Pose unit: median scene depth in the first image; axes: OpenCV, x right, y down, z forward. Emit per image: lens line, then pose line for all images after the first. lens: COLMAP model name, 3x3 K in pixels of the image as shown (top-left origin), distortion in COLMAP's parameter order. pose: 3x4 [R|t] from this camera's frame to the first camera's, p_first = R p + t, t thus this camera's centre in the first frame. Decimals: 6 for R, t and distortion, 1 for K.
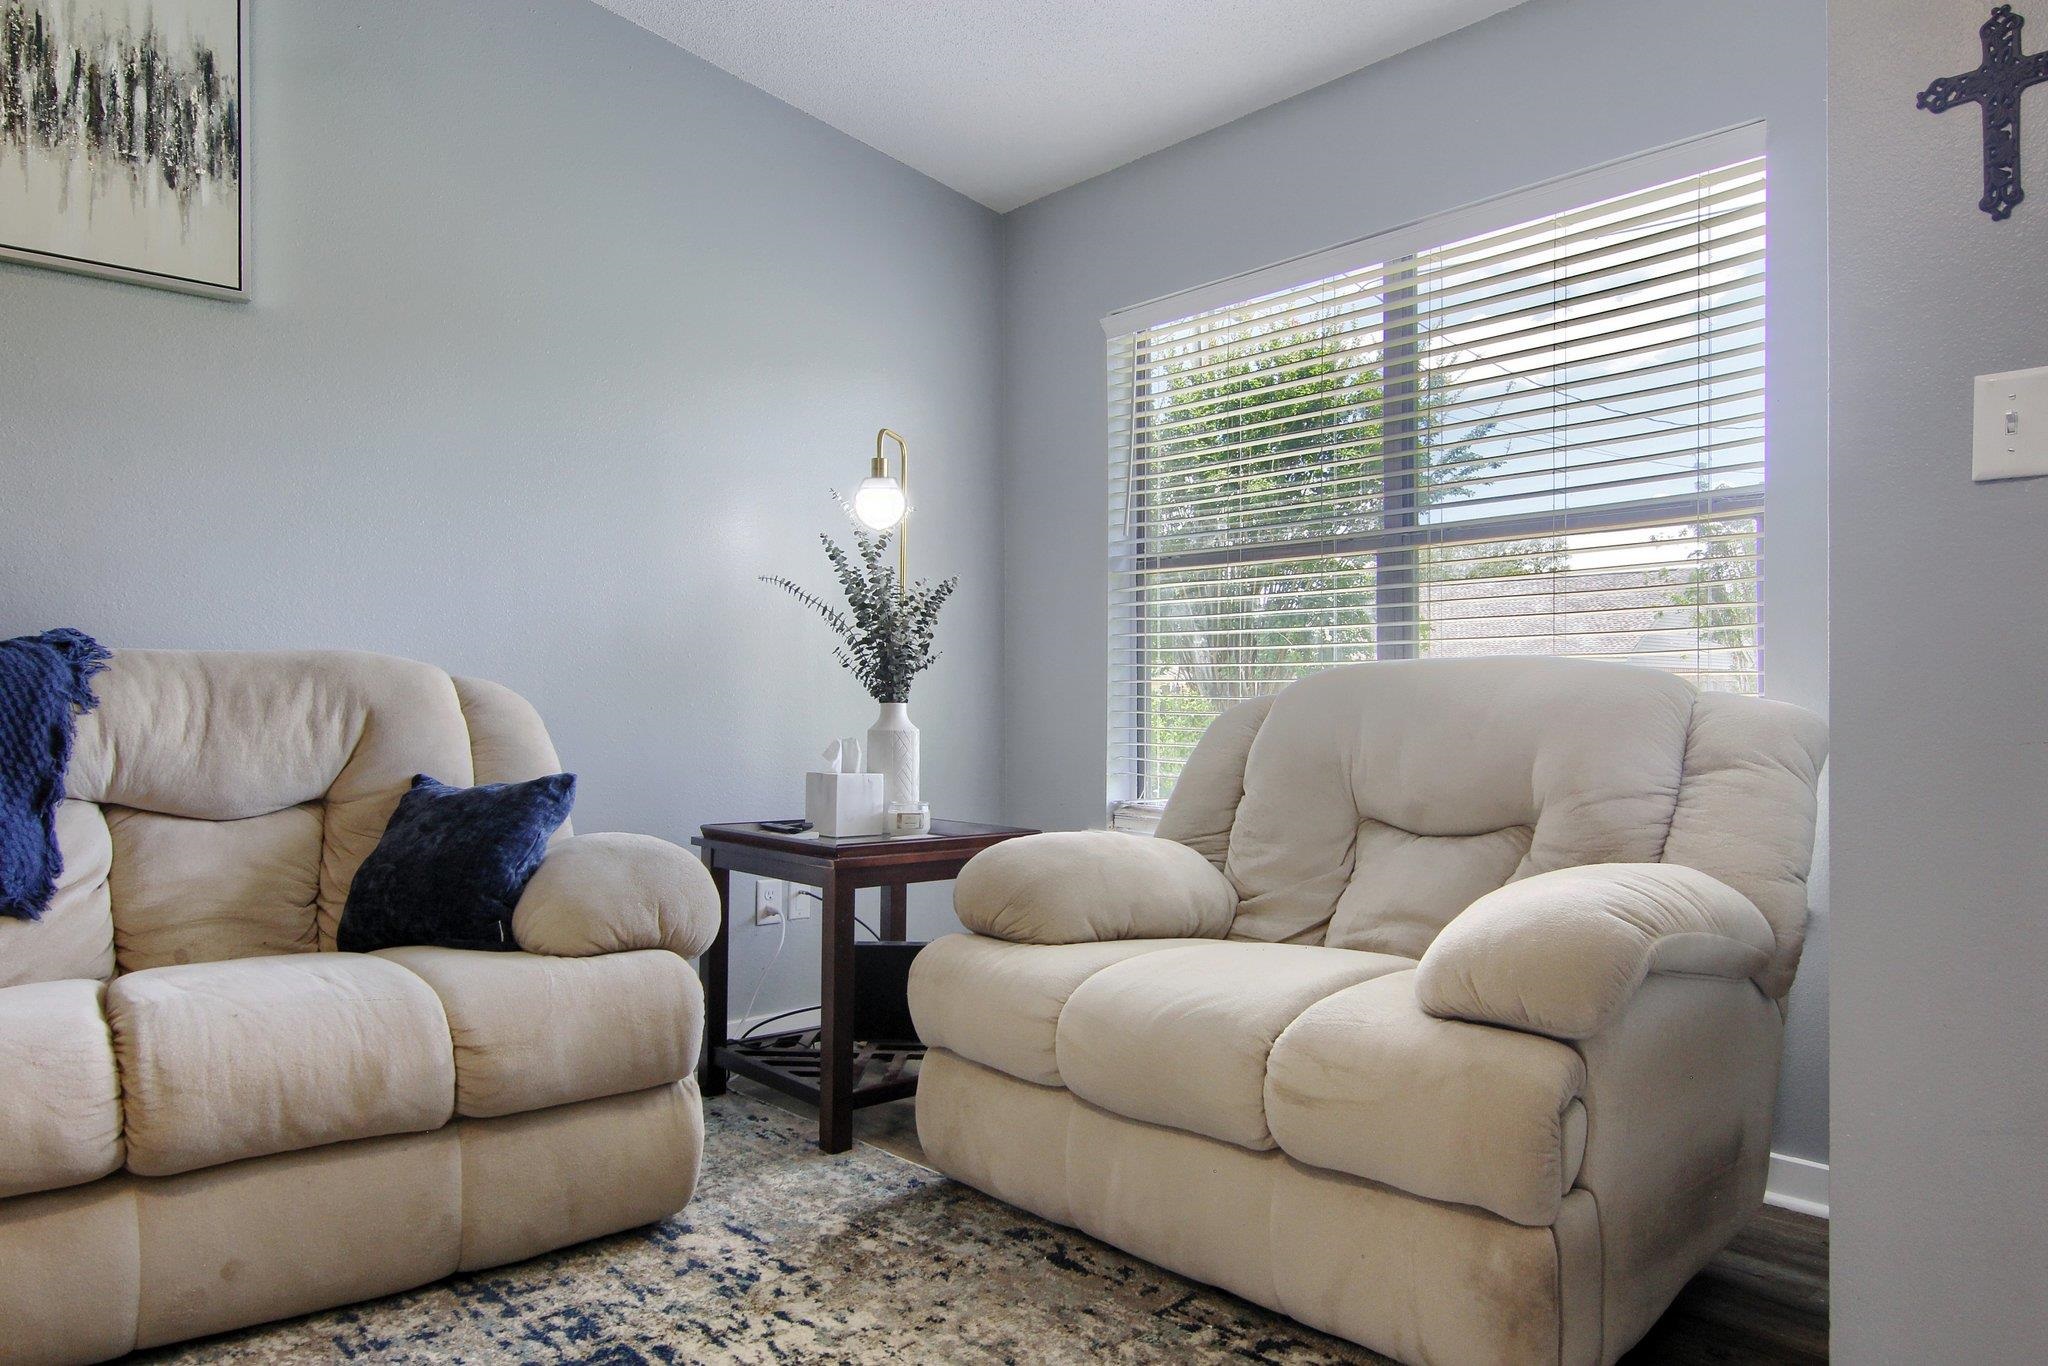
lens RADIAL K [[1372.5, 0, 1024.0], [0, 1372.5, 683.0], [0, 0, 1]] dist [-0.000680, 0.002583]
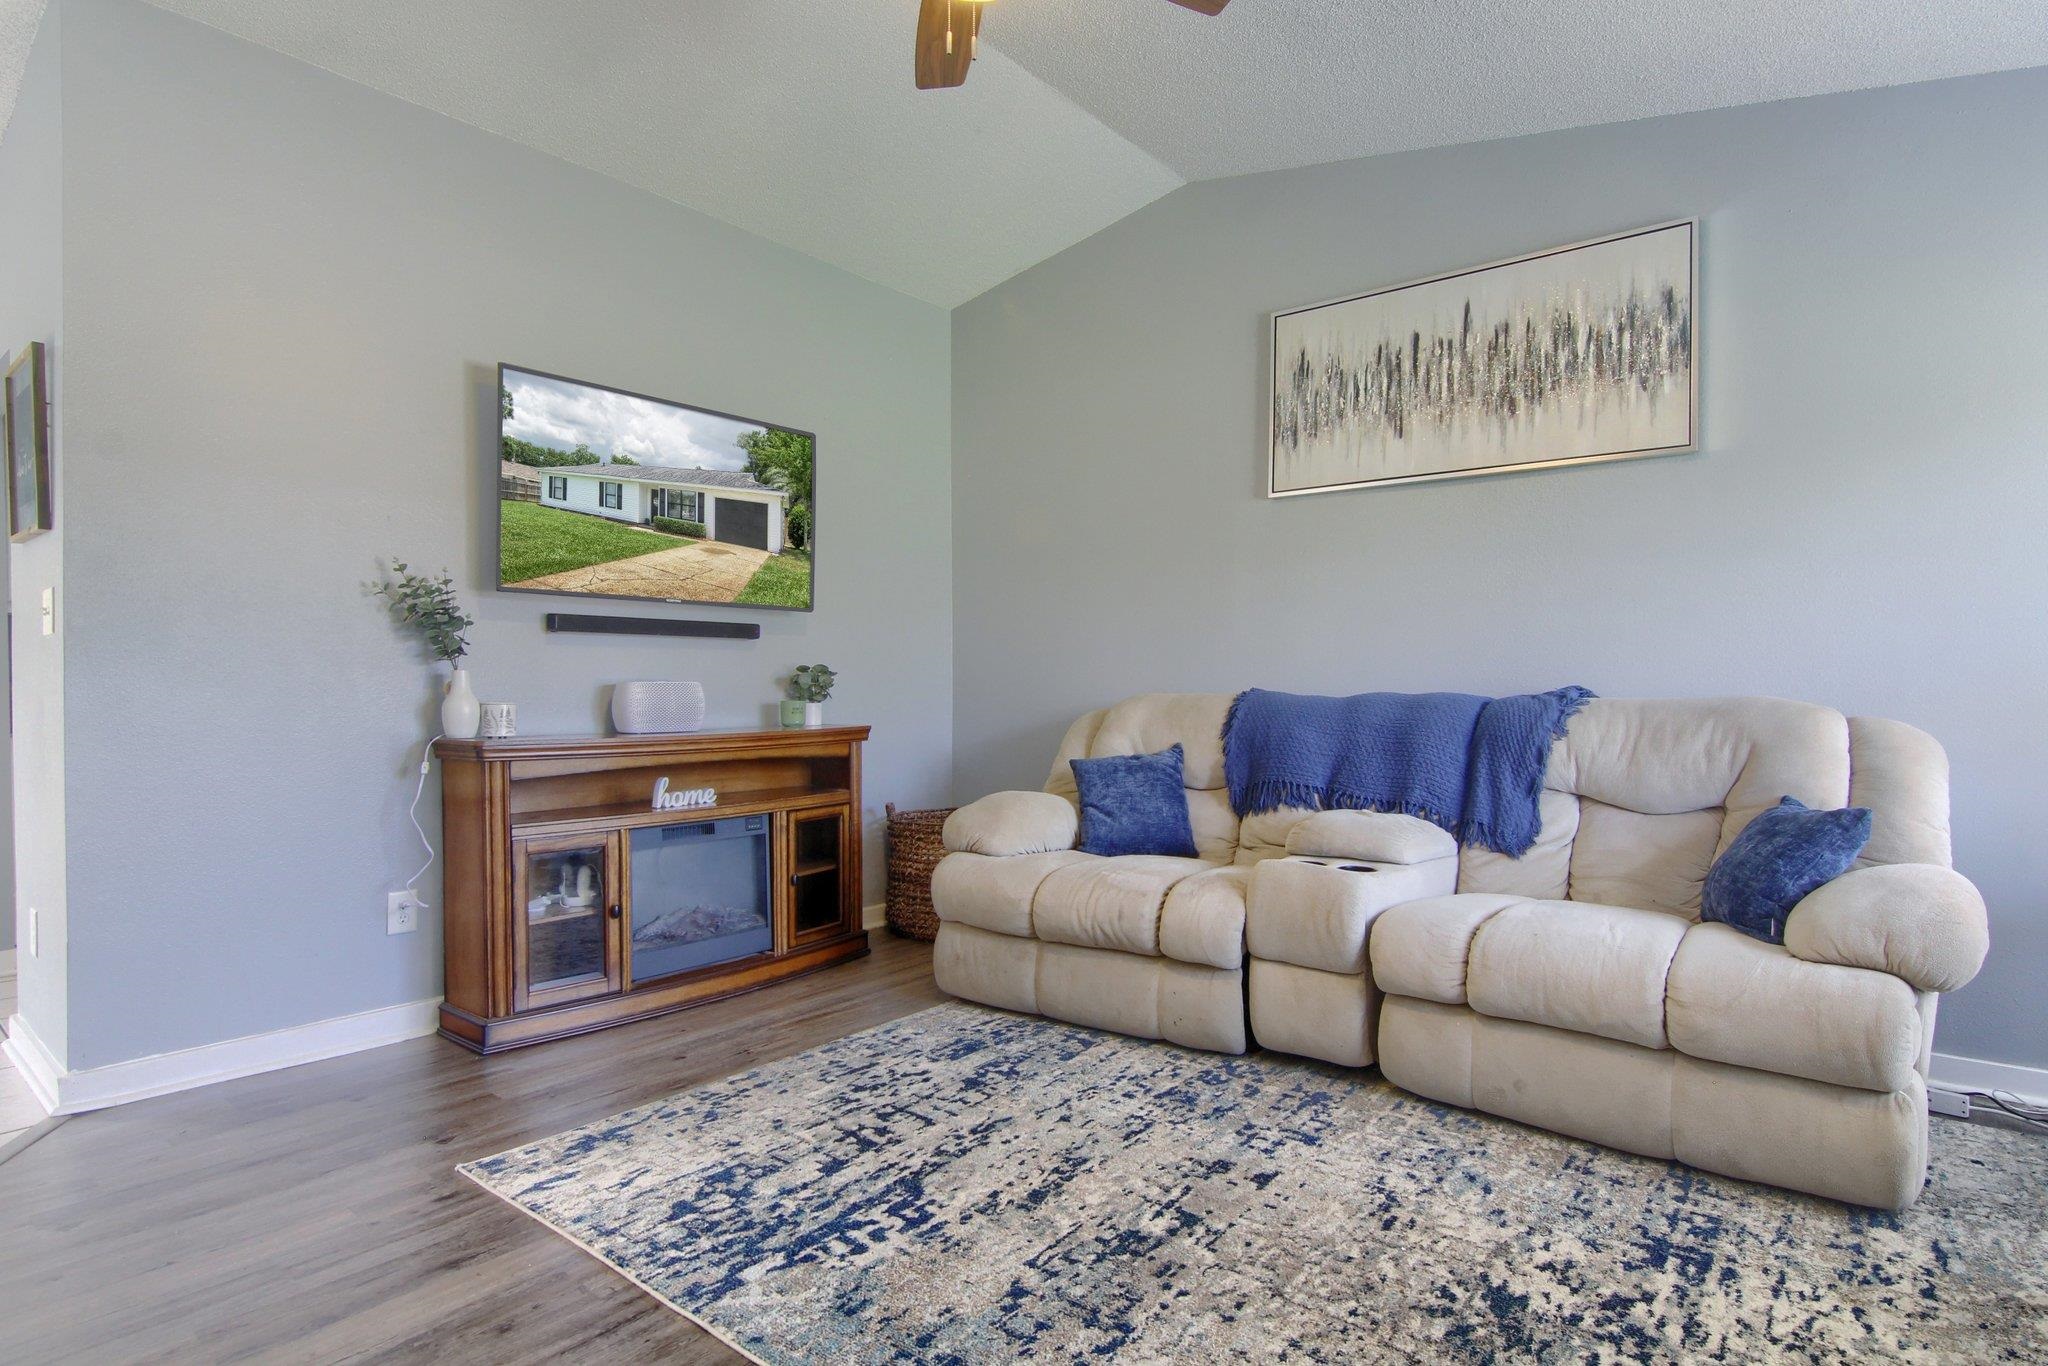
lens RADIAL K [[1055.2, 0, 1059.9], [0, 1055.2, 677.4], [0, 0, 1]] dist [-0.000747, -0.001468]
pose [[0.204859, -0.010645, -0.978734, 0.430224], [0.011084, 0.999902, -0.008555, -0.048060], [0.978729, -0.009096, 0.204957, 0.147448]]
